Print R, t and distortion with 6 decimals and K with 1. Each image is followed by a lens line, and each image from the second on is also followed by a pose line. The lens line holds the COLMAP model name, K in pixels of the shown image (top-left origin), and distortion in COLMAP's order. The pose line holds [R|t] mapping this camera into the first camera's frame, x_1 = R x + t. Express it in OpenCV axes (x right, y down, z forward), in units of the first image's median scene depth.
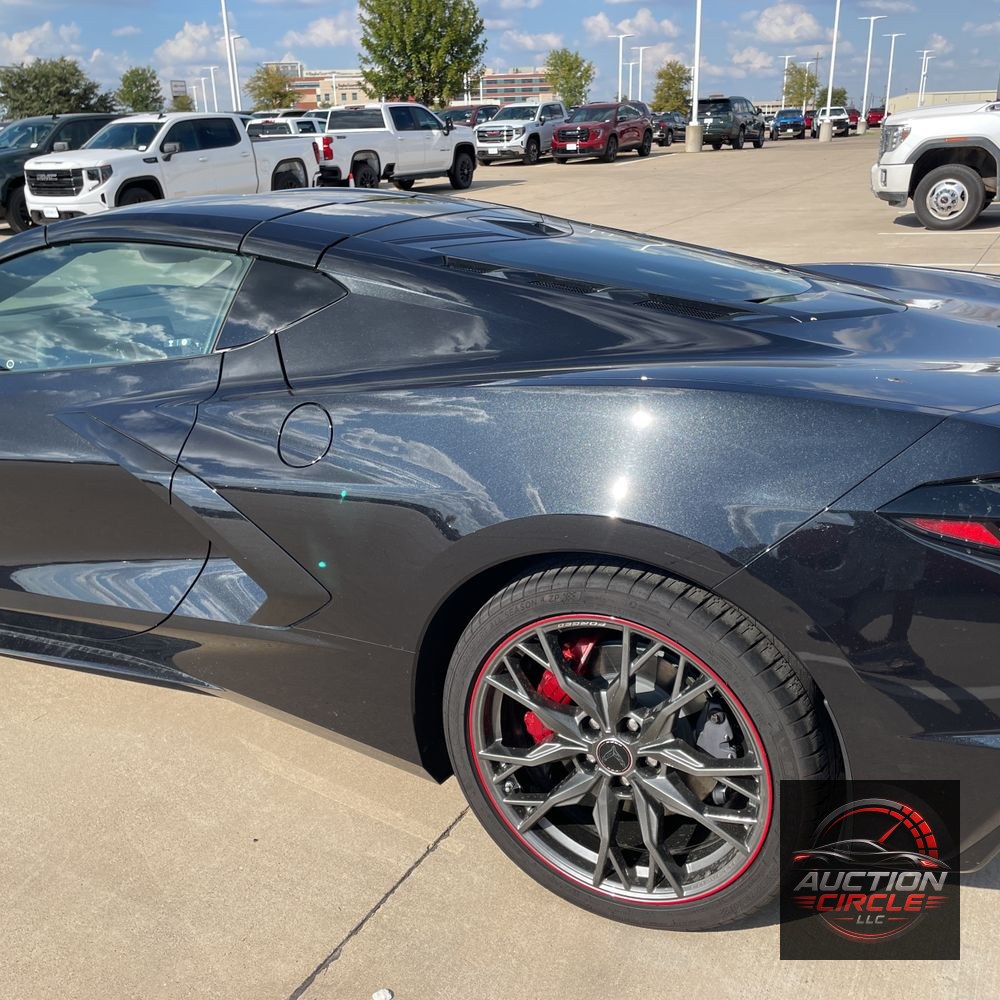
lens RADIAL K [[1005.3, 0, 465.2], [0, 1005.3, 502.8], [0, 0, 1]] dist [0.087744, -0.129924]
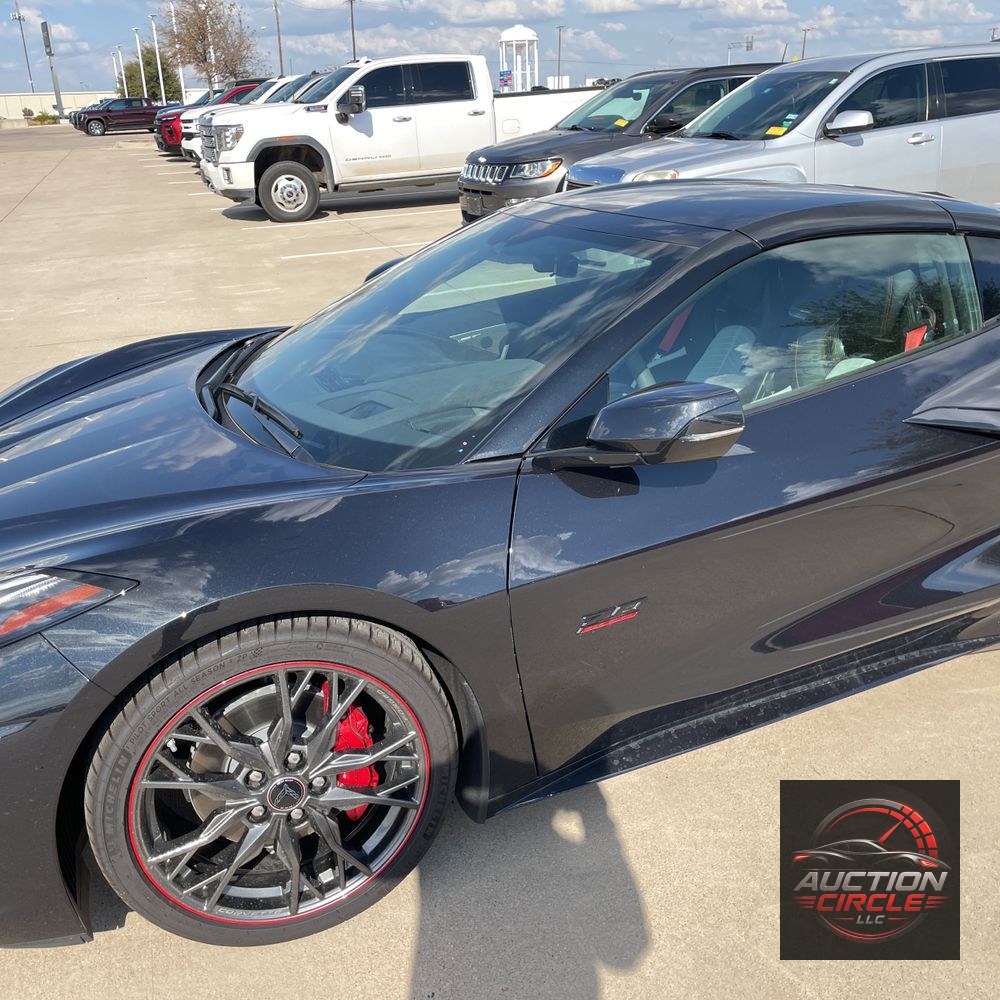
lens RADIAL K [[1022.0, 0, 482.6], [0, 1022.0, 501.3], [0, 0, 1]] dist [0.104514, -0.155692]
pose [[0.627417, -0.276817, 0.727819, -0.146874], [0.284932, 0.951472, 0.116255, -0.026347], [-0.724680, 0.134438, 0.675844, 0.072143]]
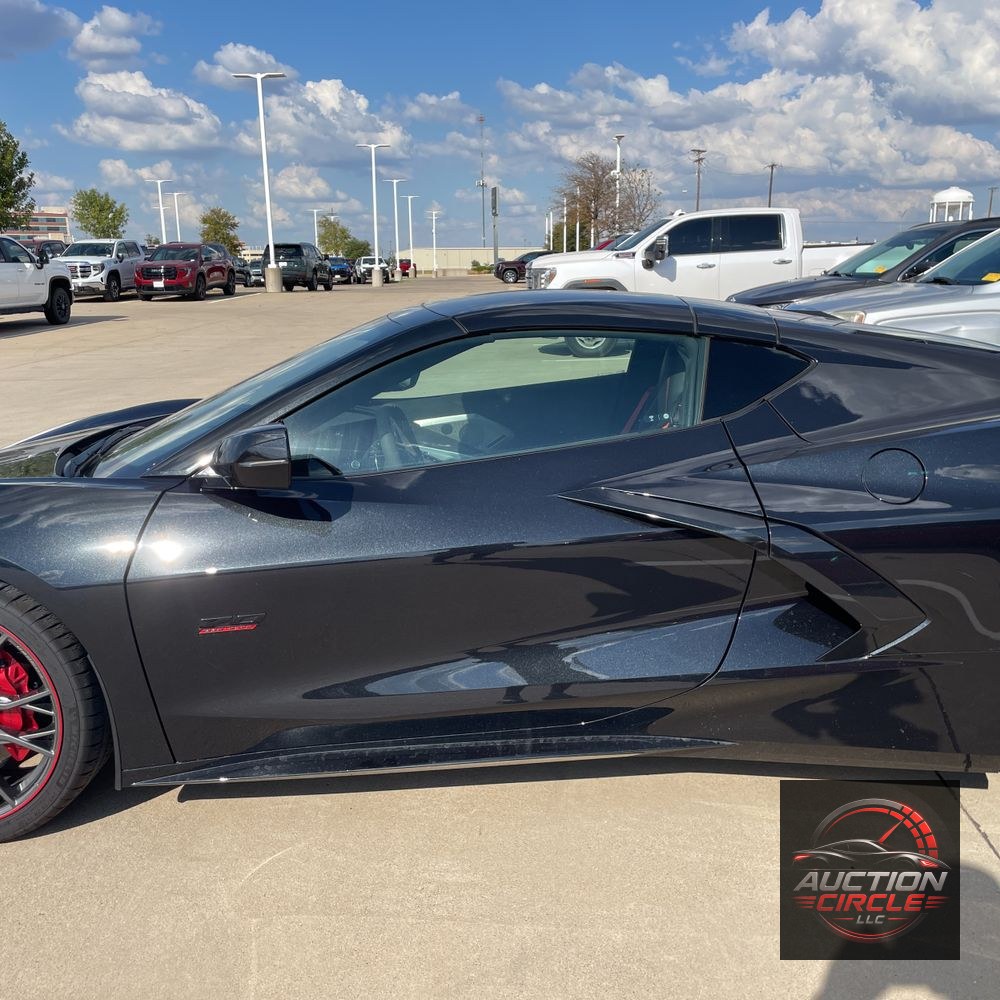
lens RADIAL K [[1022.0, 0, 482.6], [0, 1022.0, 501.3], [0, 0, 1]] dist [0.104514, -0.155692]
pose [[0.881178, -0.085131, 0.465056, -0.099564], [0.148181, 0.983823, -0.100676, 0.000229], [-0.448962, 0.157626, 0.879538, 0.019482]]
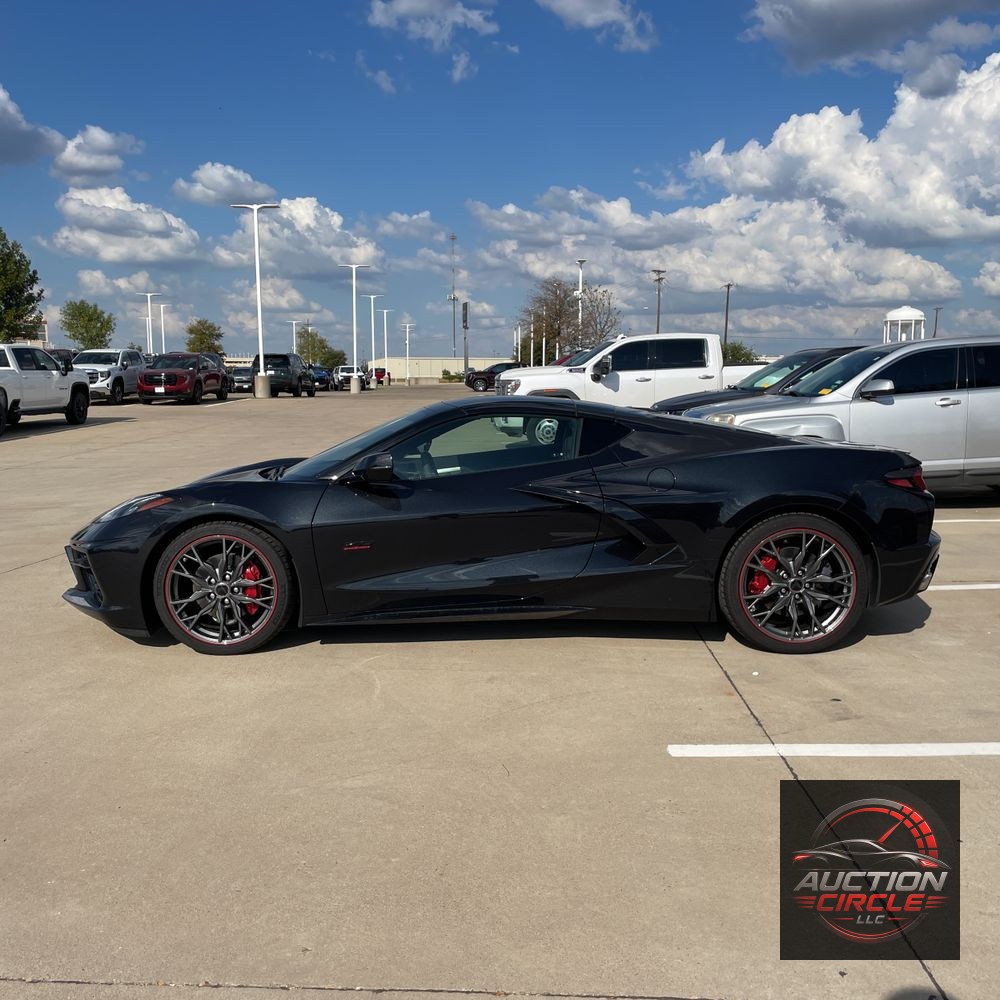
lens RADIAL K [[1071.7, 0, 480.0], [0, 1071.7, 479.9], [0, 0, 1]] dist [0.156630, -0.285328]
pose [[0.867381, -0.019246, 0.497272, -0.170993], [0.147617, 0.964228, -0.220167, 0.041675], [-0.475247, 0.264375, 0.839194, -0.093661]]
